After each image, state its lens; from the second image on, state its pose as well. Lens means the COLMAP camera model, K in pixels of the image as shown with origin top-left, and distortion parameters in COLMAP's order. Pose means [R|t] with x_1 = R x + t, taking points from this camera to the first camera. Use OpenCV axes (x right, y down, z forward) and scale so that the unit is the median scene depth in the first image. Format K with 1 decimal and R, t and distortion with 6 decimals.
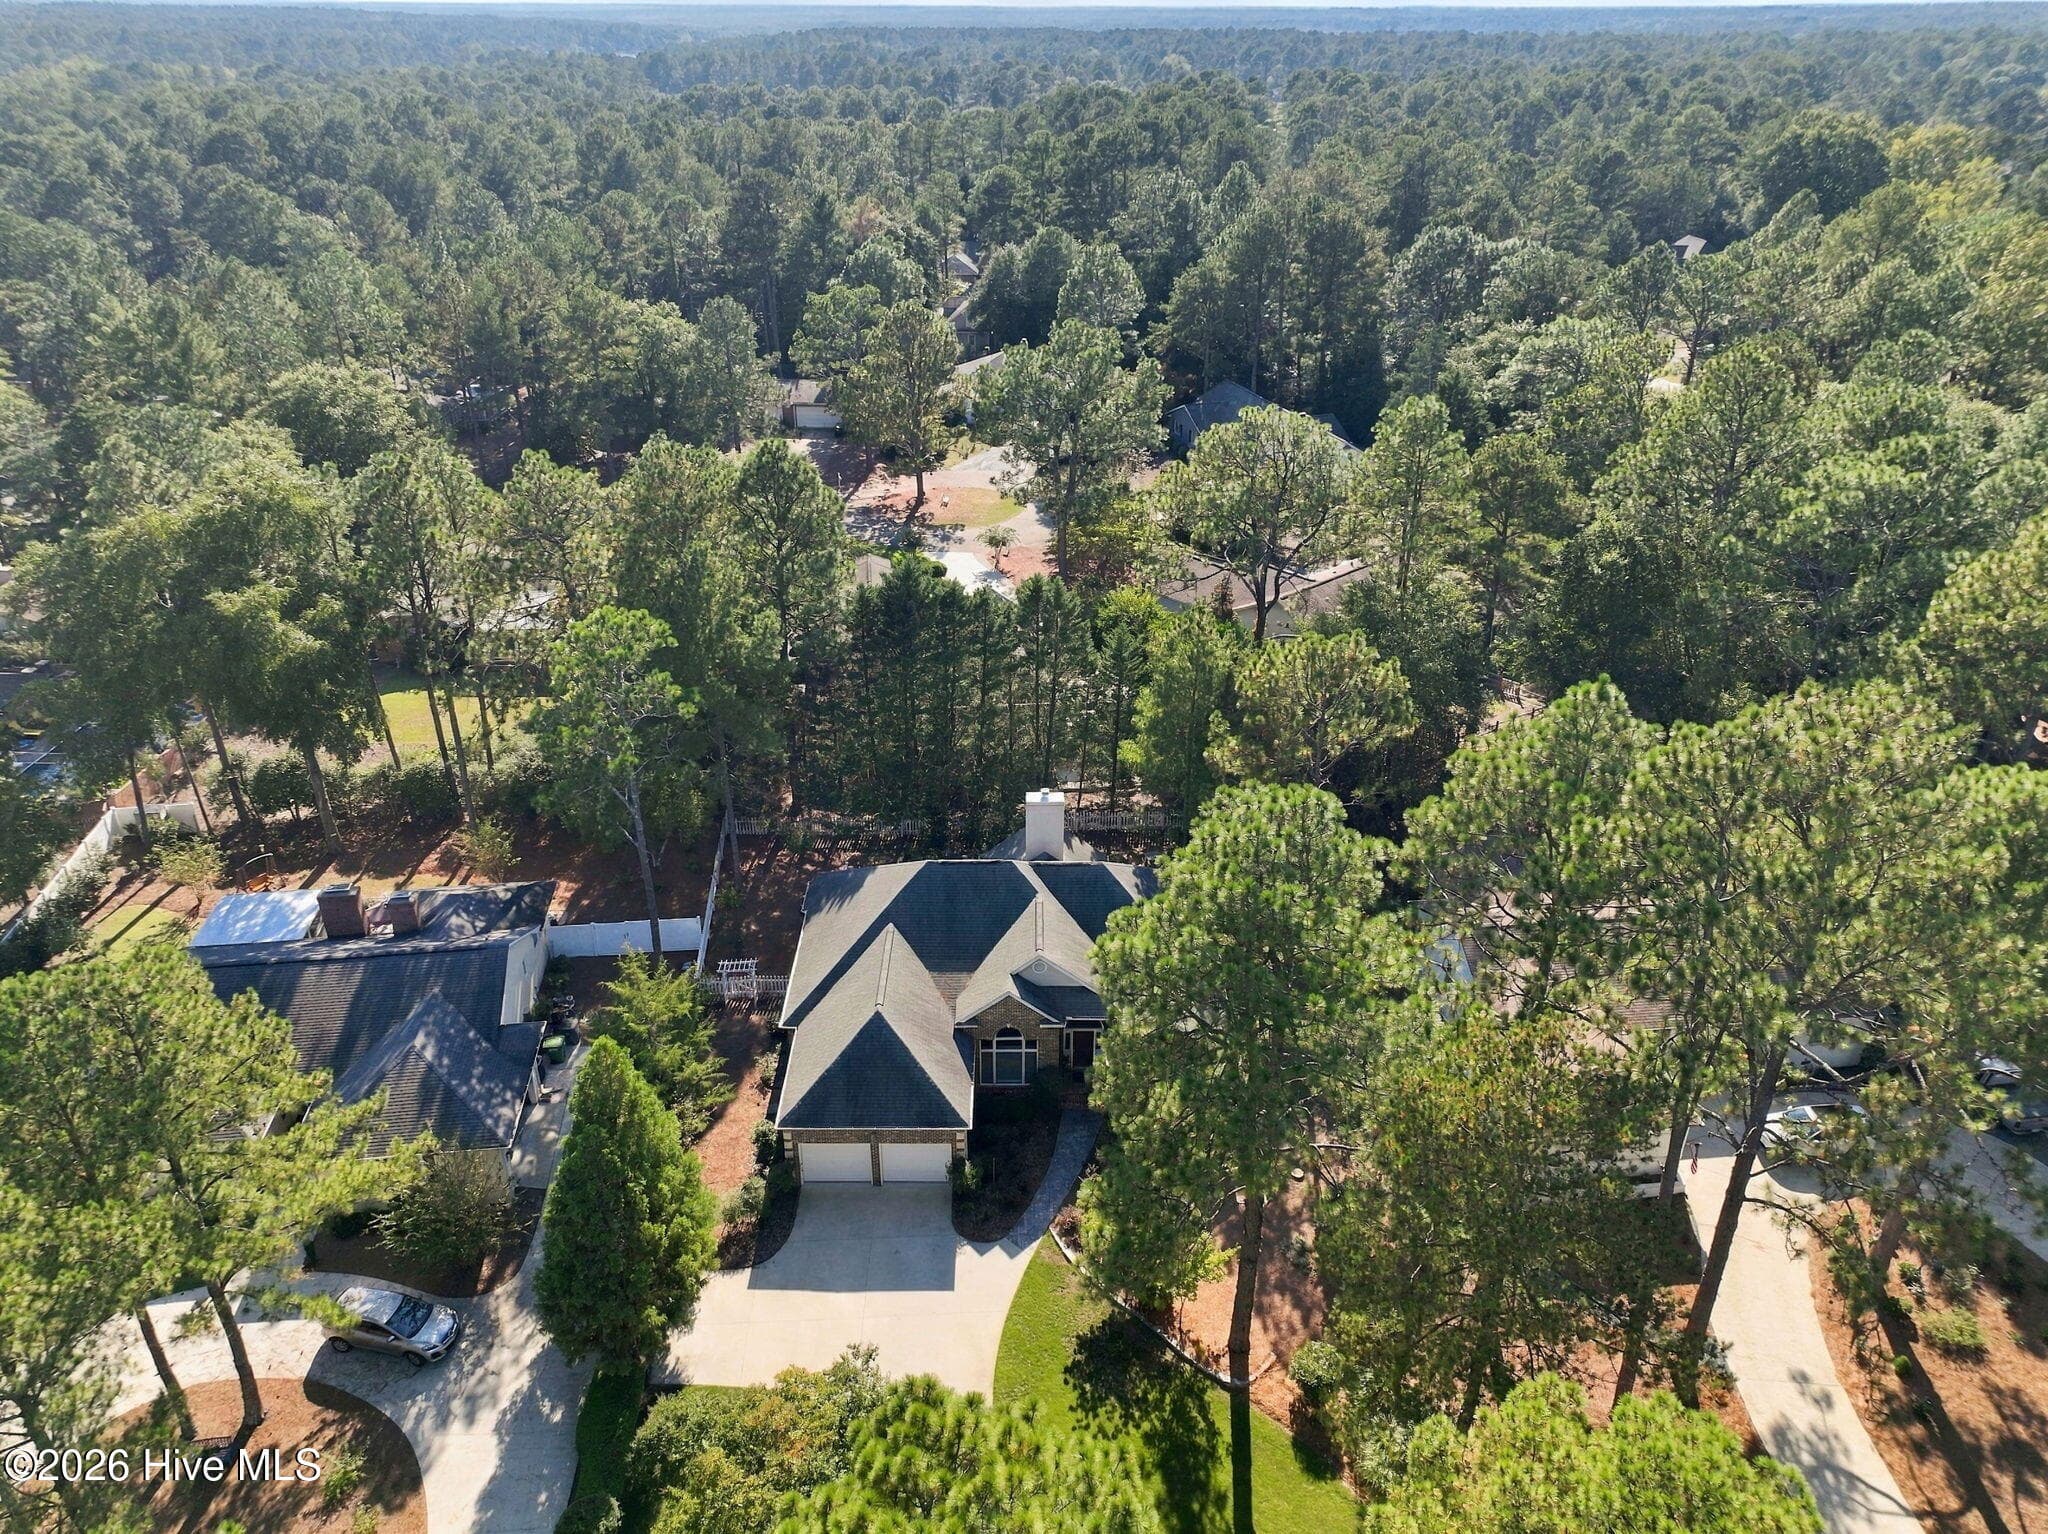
lens RADIAL K [[1472.4, 0, 1017.1], [0, 1472.4, 758.3], [0, 0, 1]] dist [0.007539, 0.011373]
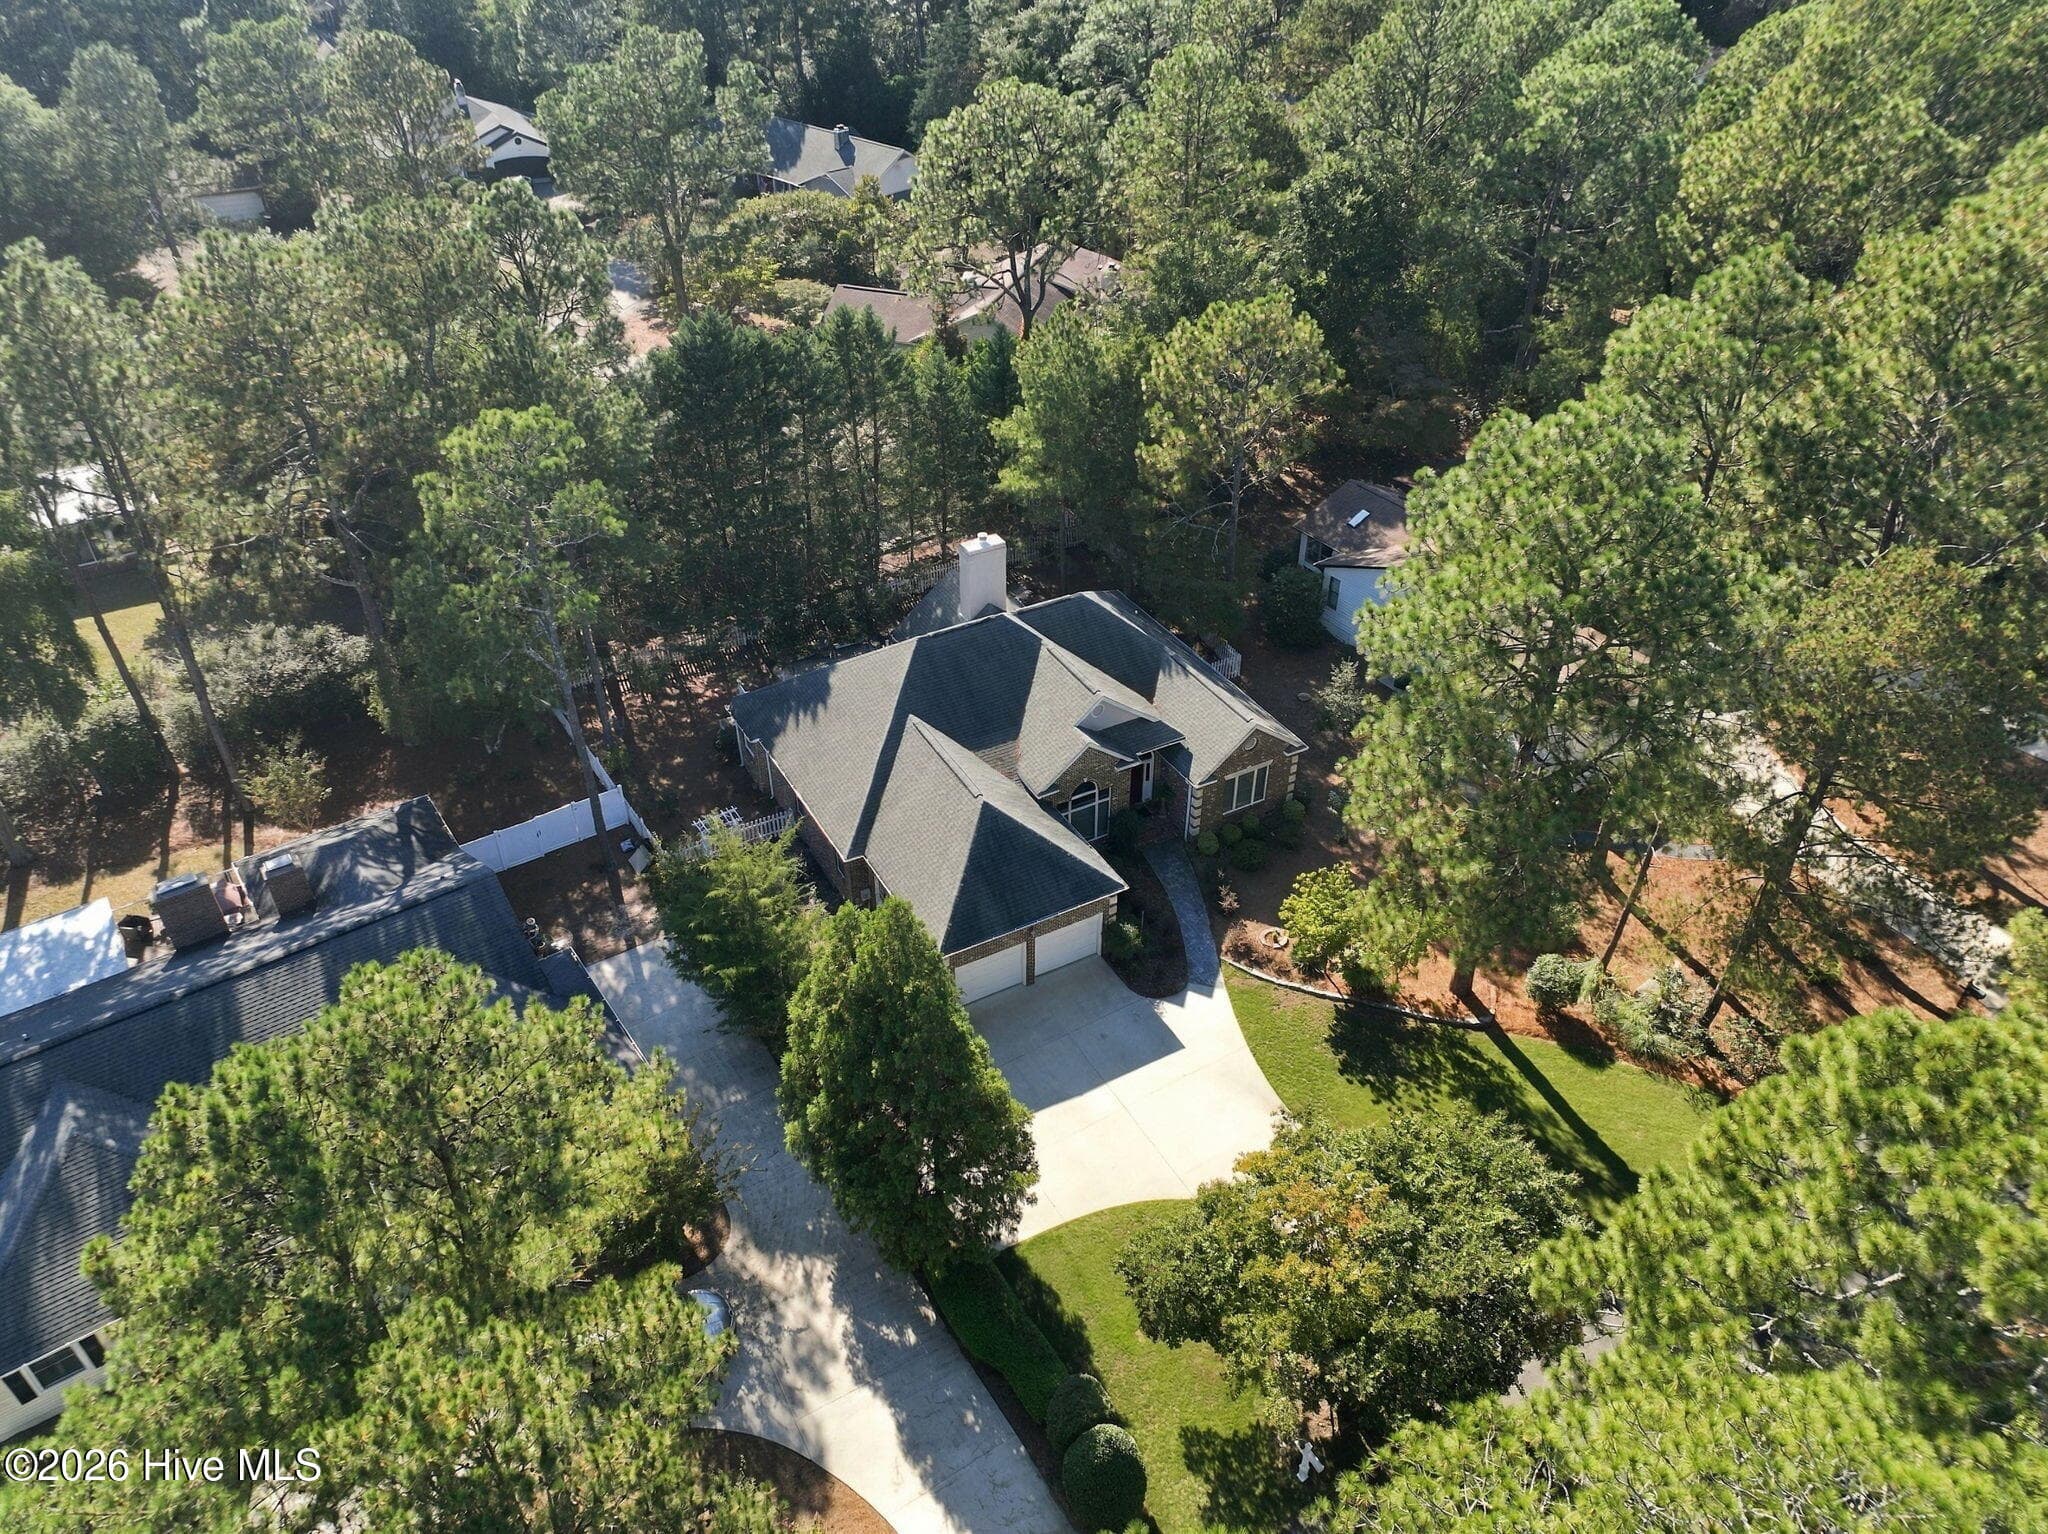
lens RADIAL K [[1472.4, 0, 1024.6], [0, 1472.4, 768.5], [0, 0, 1]] dist [0.007539, 0.011373]
pose [[0.872458, -0.287352, 0.395279, -0.453160], [0.224525, 0.954131, 0.198044, -0.018438], [-0.434056, -0.084036, 0.896958, 0.216236]]
